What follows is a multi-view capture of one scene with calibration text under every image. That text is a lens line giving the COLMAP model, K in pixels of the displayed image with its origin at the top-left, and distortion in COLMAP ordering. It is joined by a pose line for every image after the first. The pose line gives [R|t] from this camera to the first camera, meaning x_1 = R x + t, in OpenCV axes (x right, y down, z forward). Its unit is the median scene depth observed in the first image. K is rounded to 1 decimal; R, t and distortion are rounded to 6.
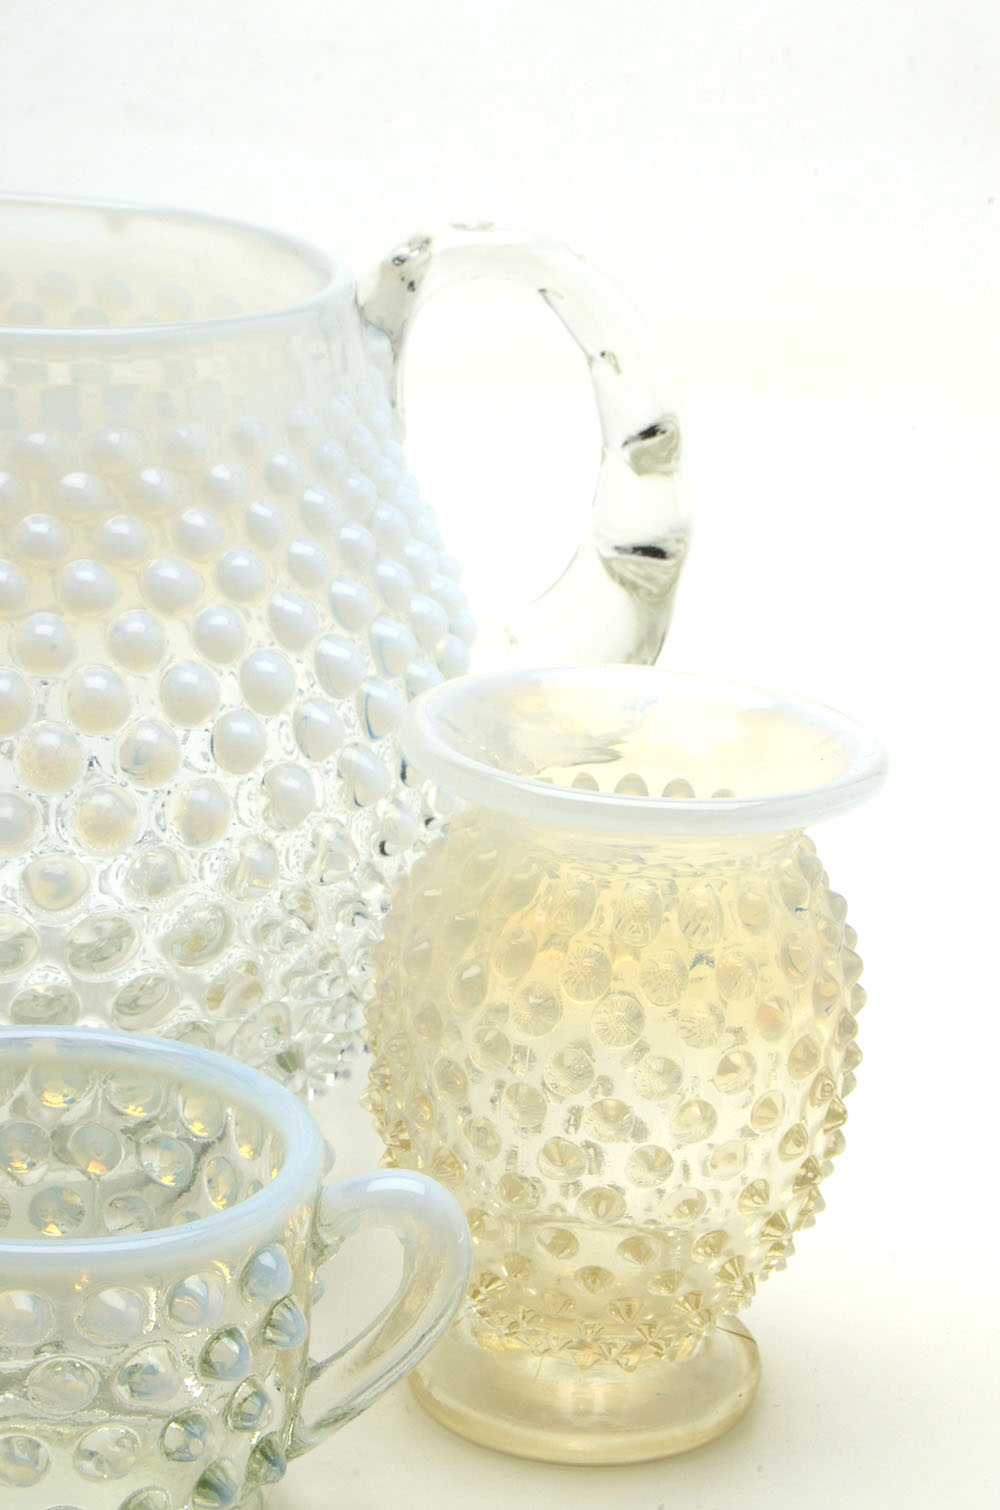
lens RADIAL K [[3470.2, 0, 495.9], [0, 3470.2, 746.3], [0, 0, 1]] dist [-0.029842, 0.000000]
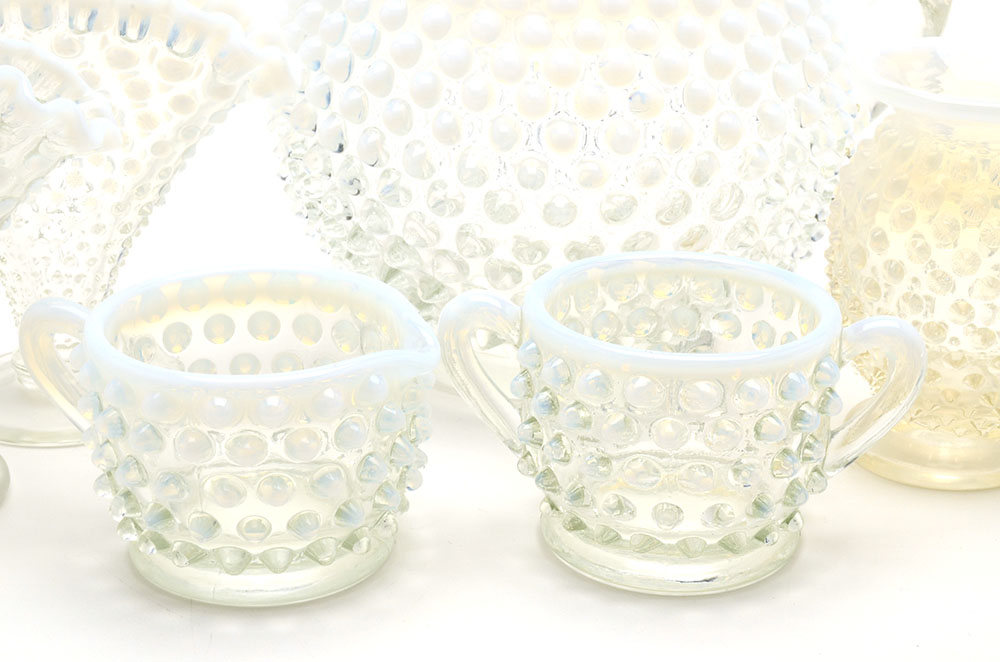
lens RADIAL K [[2298.1, 0, 507.3], [0, 2298.1, 334.0], [0, 0, 1]] dist [-0.029842, 0.000000]
pose [[0.999150, -0.036973, -0.018231, -0.179271], [0.038179, 0.996747, 0.070973, 0.035417], [0.015548, -0.071609, 0.997312, -0.162243]]
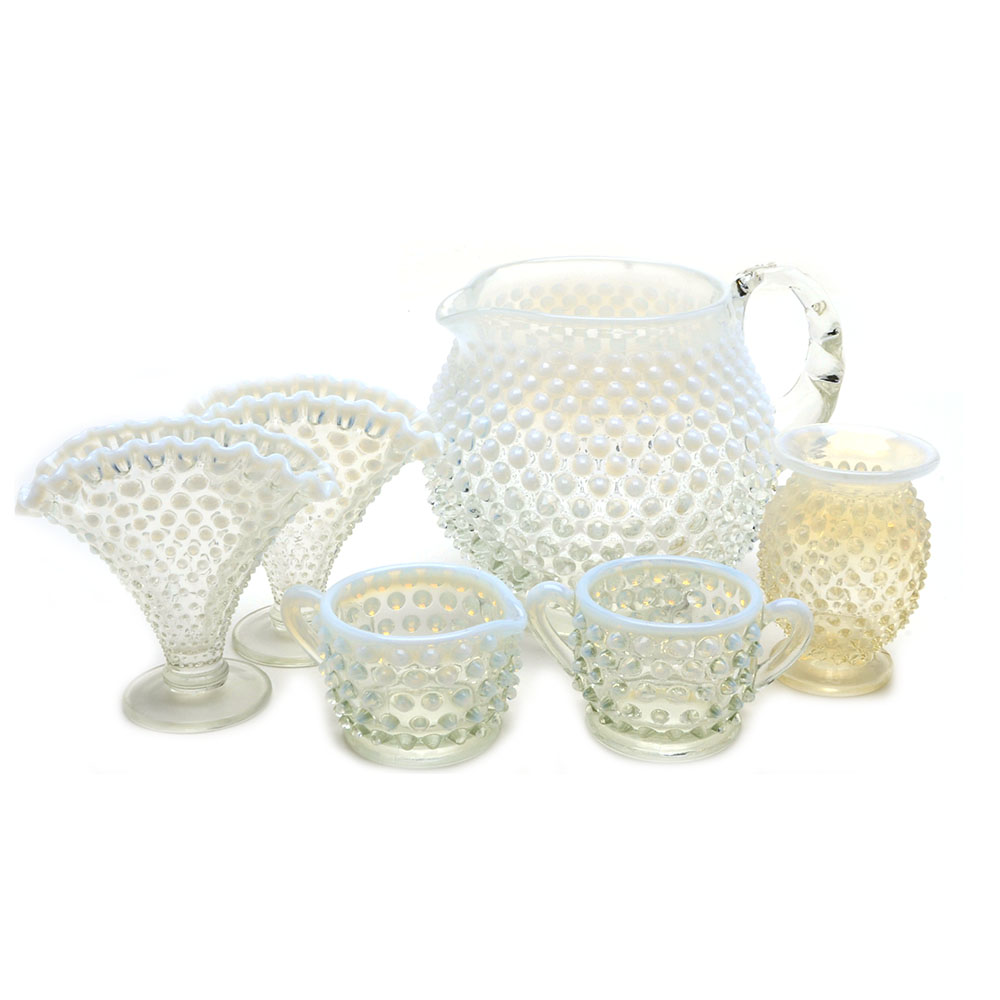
lens RADIAL K [[1639.4, 0, 502.5], [0, 1639.4, 501.2], [0, 0, 1]] dist [-0.064772, 0.000000]
pose [[0.997485, -0.038182, -0.059711, -0.168641], [0.041133, 0.997951, 0.049013, -0.038003], [0.057717, -0.051346, 0.997012, -0.387004]]
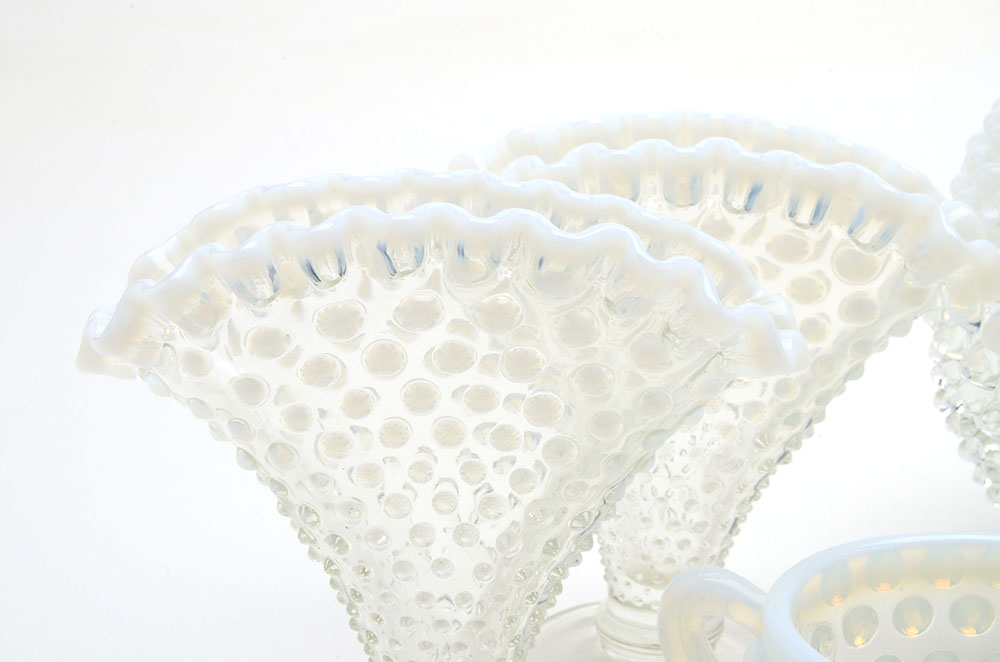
lens RADIAL K [[2298.1, 0, 497.8], [0, 2298.1, 329.2], [0, 0, 1]] dist [-0.029842, 0.000000]
pose [[0.985134, 0.008379, -0.171581, -0.347135], [-0.009287, 0.999947, -0.004487, 0.008192], [0.171534, 0.006014, 0.985160, 0.108698]]
